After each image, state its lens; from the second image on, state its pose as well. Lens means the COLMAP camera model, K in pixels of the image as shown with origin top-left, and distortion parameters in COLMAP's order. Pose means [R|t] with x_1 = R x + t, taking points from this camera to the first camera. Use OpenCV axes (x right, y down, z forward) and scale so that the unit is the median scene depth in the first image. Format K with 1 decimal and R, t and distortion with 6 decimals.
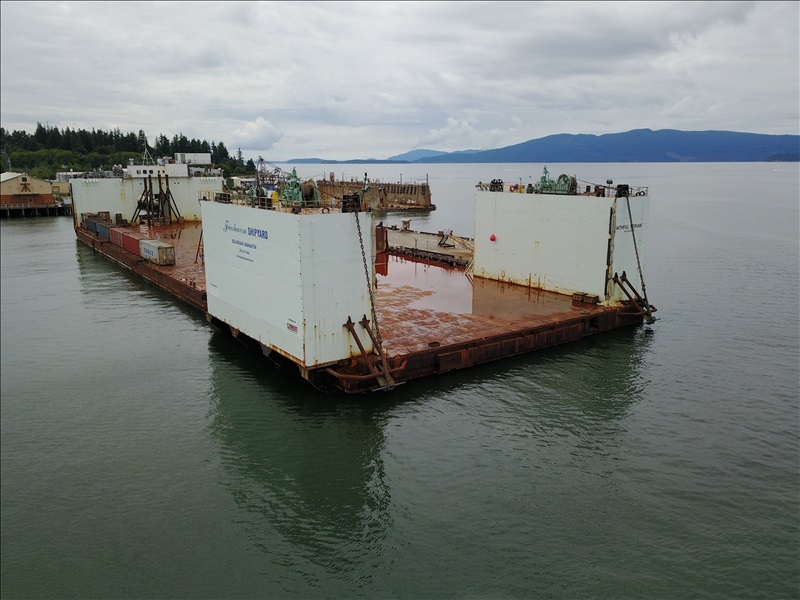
lens RADIAL K [[614.7, 0, 392.5], [0, 614.7, 302.5], [0, 0, 1]] dist [0.011902, -0.005773]
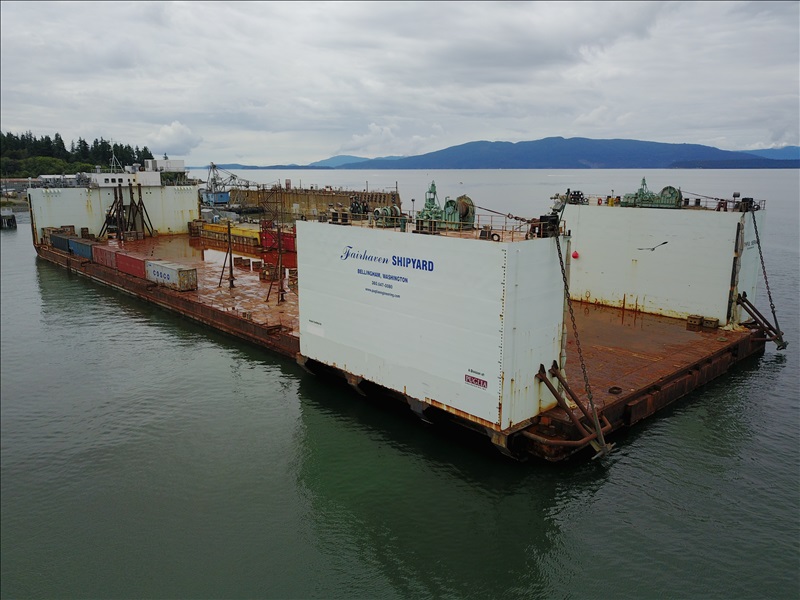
lens RADIAL K [[614.7, 0, 392.5], [0, 614.7, 302.5], [0, 0, 1]] dist [0.011902, -0.005773]
pose [[0.992278, -0.024631, 0.121560, -0.108972], [0.025717, 0.999642, -0.007377, -0.017588], [-0.121335, 0.010447, 0.992557, 0.063477]]
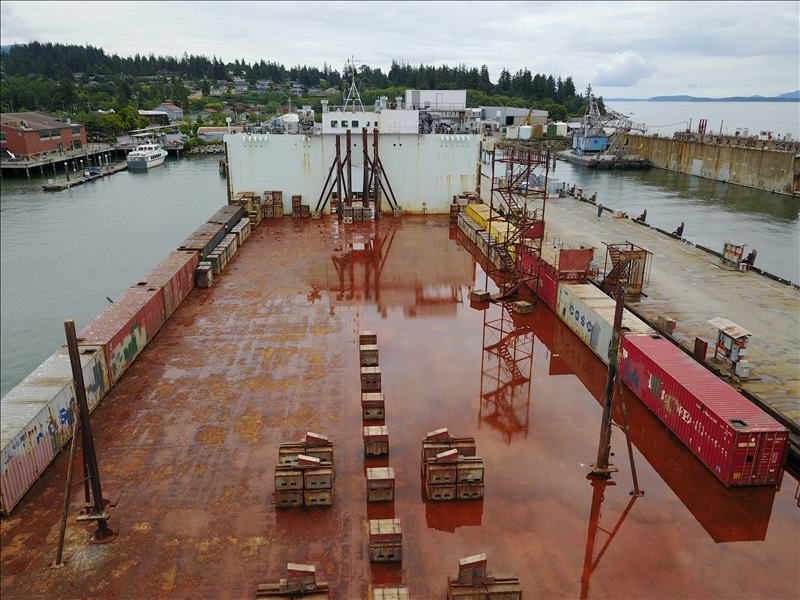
lens RADIAL K [[614.7, 0, 392.5], [0, 614.7, 302.5], [0, 0, 1]] dist [0.011902, -0.005773]
pose [[0.855971, 0.165206, -0.489919, -0.054015], [-0.118473, 0.985036, 0.125173, -0.120336], [0.503267, -0.049102, 0.862735, 0.499755]]
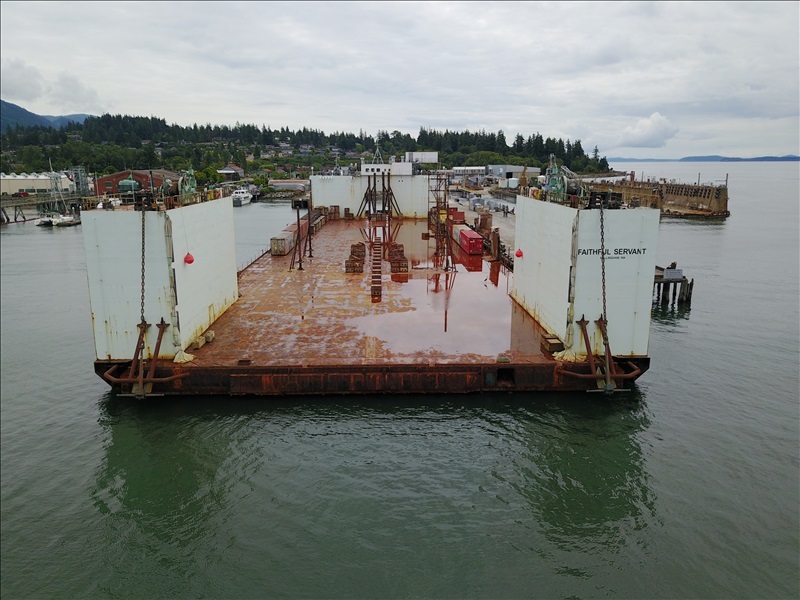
lens RADIAL K [[614.7, 0, 392.5], [0, 614.7, 302.5], [0, 0, 1]] dist [0.011902, -0.005773]
pose [[0.827859, 0.122738, -0.547343, 0.237309], [-0.121346, 0.991849, 0.038879, -0.026048], [0.547654, 0.034232, 0.836005, 0.117887]]
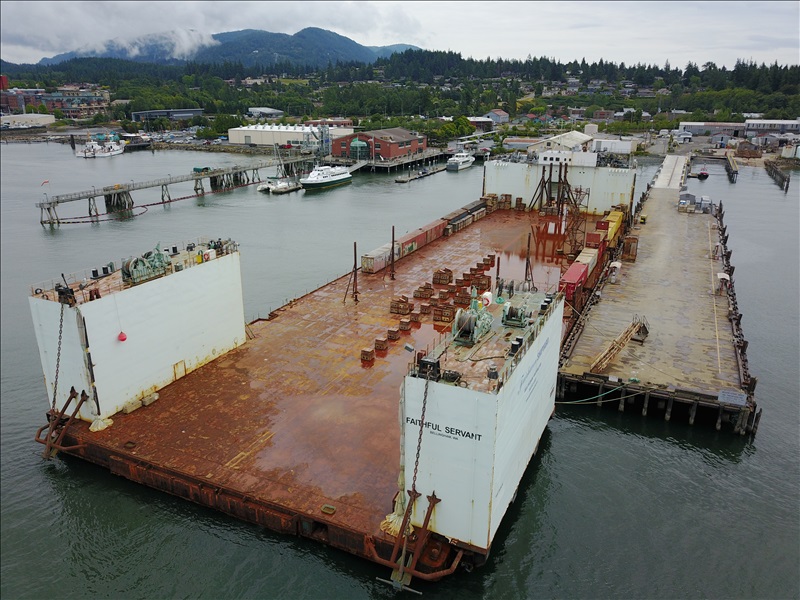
lens RADIAL K [[614.7, 0, 392.5], [0, 614.7, 302.5], [0, 0, 1]] dist [0.011902, -0.005773]
pose [[0.486561, 0.287047, -0.825144, 0.341294], [-0.195627, 0.956297, 0.217317, -0.150000], [0.851463, 0.055683, 0.521451, 0.268306]]
